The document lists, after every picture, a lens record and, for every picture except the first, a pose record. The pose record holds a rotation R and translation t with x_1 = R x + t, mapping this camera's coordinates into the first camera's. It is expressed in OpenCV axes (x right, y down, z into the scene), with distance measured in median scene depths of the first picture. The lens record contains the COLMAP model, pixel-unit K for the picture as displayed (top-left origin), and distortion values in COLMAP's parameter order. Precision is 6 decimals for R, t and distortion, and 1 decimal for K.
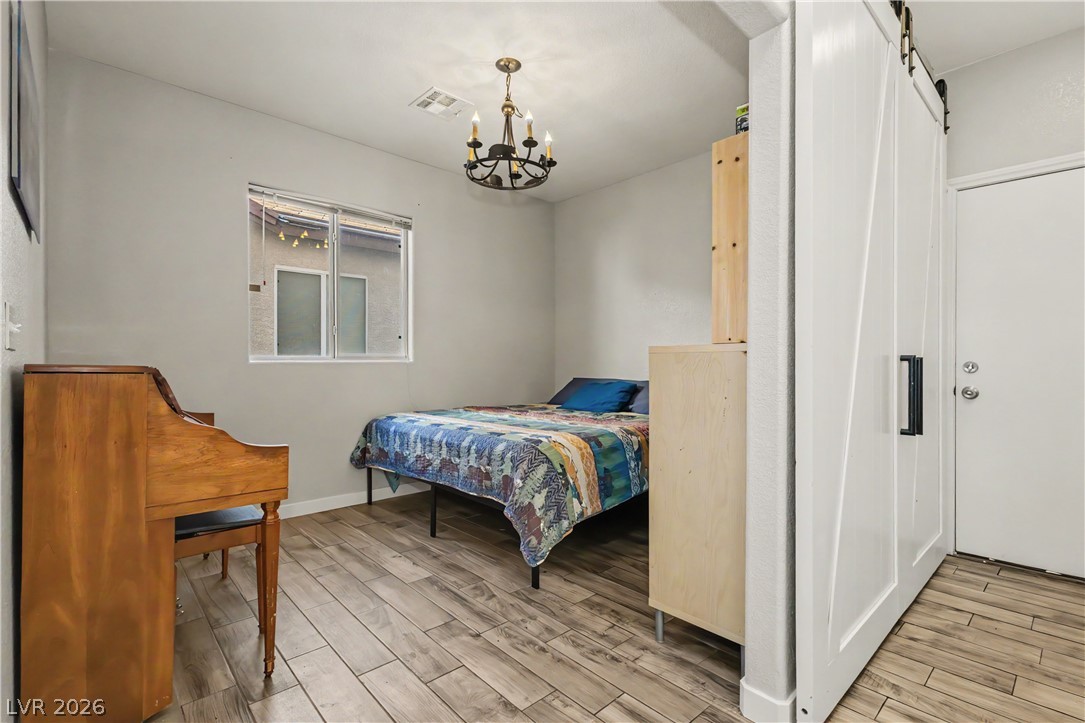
lens RADIAL K [[497.3, 0, 540.6], [0, 497.3, 362.1], [0, 0, 1]] dist [0.002743, 0.000126]
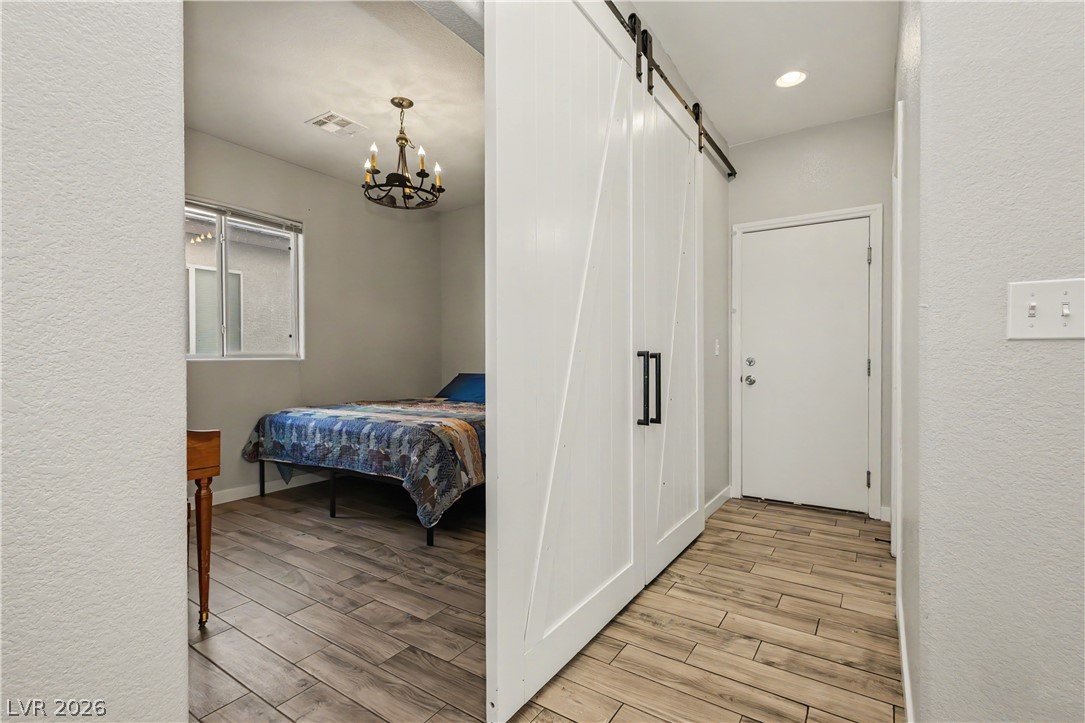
lens RADIAL K [[495.1, 0, 542.5], [0, 495.1, 361.5], [0, 0, 1]] dist [0.005200, 0.000498]
pose [[0.971762, -0.005436, 0.235899, -0.023702], [0.004377, 0.999978, 0.005013, 0.000635], [-0.235921, -0.003839, 0.971765, -0.208556]]
